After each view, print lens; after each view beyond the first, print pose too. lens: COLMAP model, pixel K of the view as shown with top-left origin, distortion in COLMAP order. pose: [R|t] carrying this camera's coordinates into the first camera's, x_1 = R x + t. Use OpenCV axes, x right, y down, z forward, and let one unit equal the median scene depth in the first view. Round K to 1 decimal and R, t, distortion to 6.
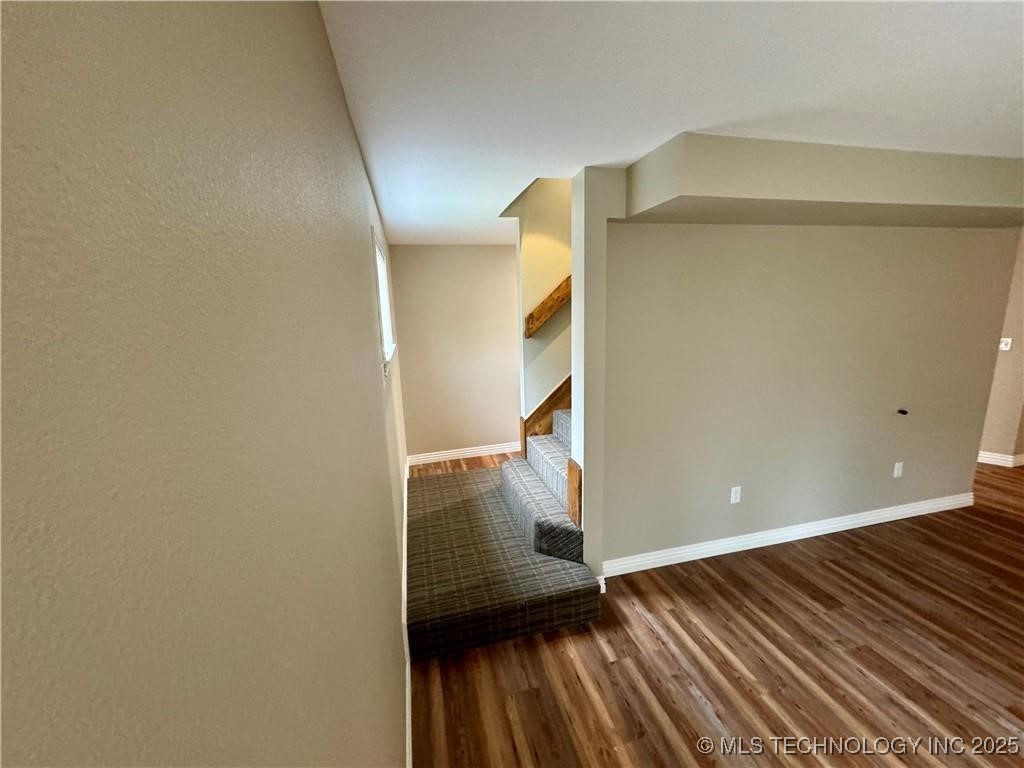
lens RADIAL K [[408.3, 0, 511.7], [0, 408.3, 380.2], [0, 0, 1]] dist [-0.003633, 0.000651]
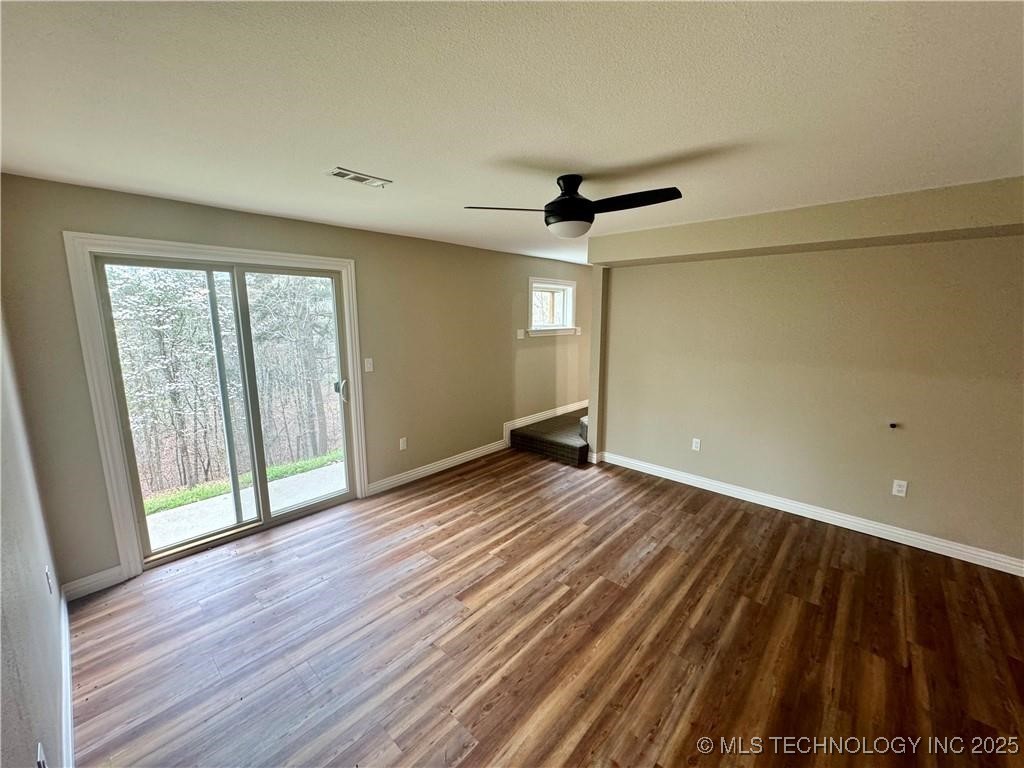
lens RADIAL K [[408.3, 0, 512.0], [0, 408.3, 384.8], [0, 0, 1]] dist [-0.003633, 0.000651]
pose [[0.554365, 0.175124, -0.813640, 1.660907], [-0.167112, 0.981124, 0.097312, 0.052271], [0.815323, 0.082023, 0.573167, -0.470059]]
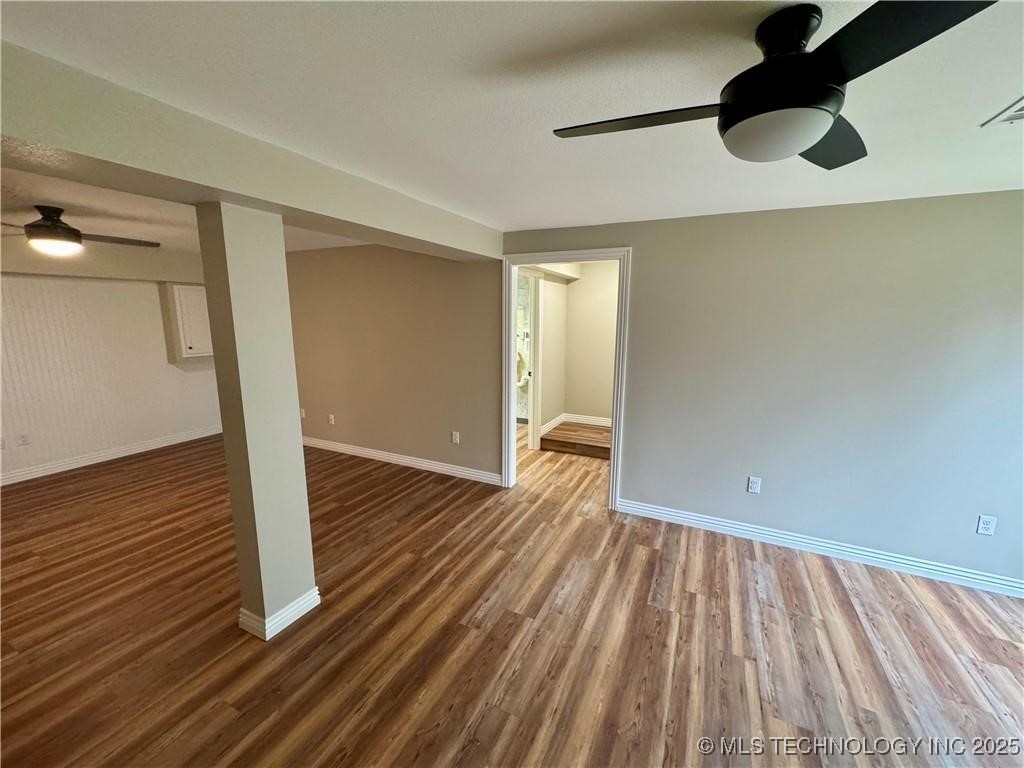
lens RADIAL K [[408.3, 0, 513.5], [0, 408.3, 379.2], [0, 0, 1]] dist [-0.003633, 0.000651]
pose [[-0.763959, -0.076372, 0.640729, 0.759260], [0.132358, 0.953310, 0.271444, -0.153938], [-0.631544, 0.292178, -0.718182, 0.797998]]
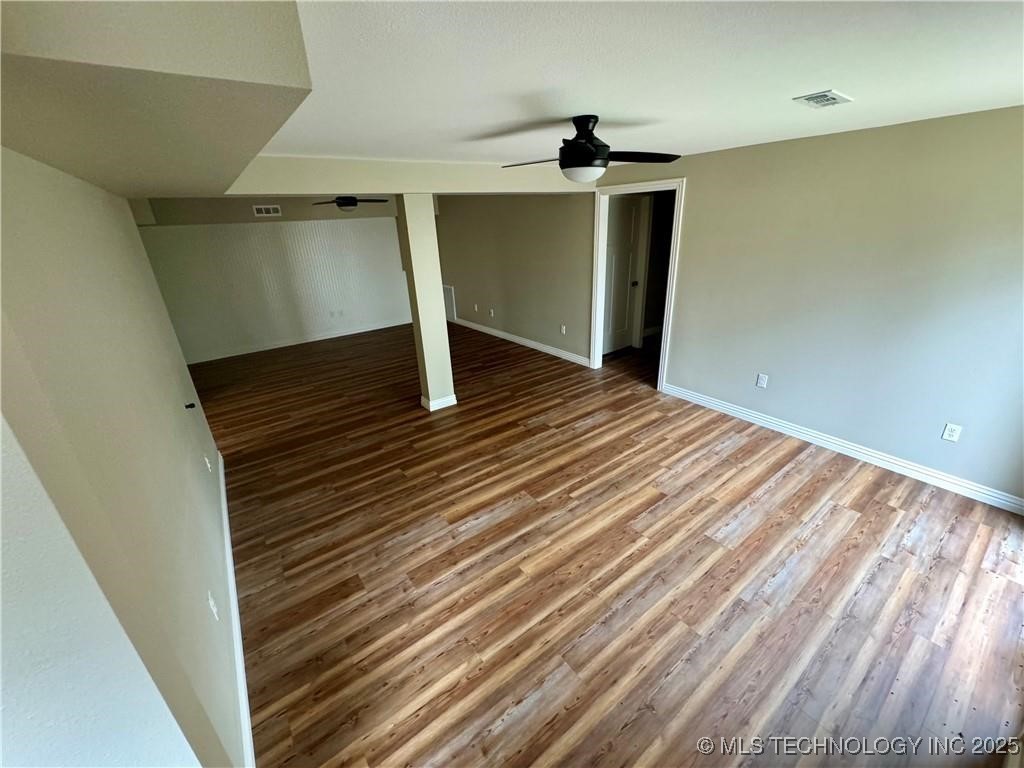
lens RADIAL K [[408.3, 0, 513.1], [0, 408.3, 381.6], [0, 0, 1]] dist [-0.003633, 0.000651]
pose [[-0.381091, -0.300071, 0.874487, -0.105743], [0.218153, 0.889970, 0.400453, -0.231567], [-0.898431, 0.343381, -0.273698, 0.790325]]
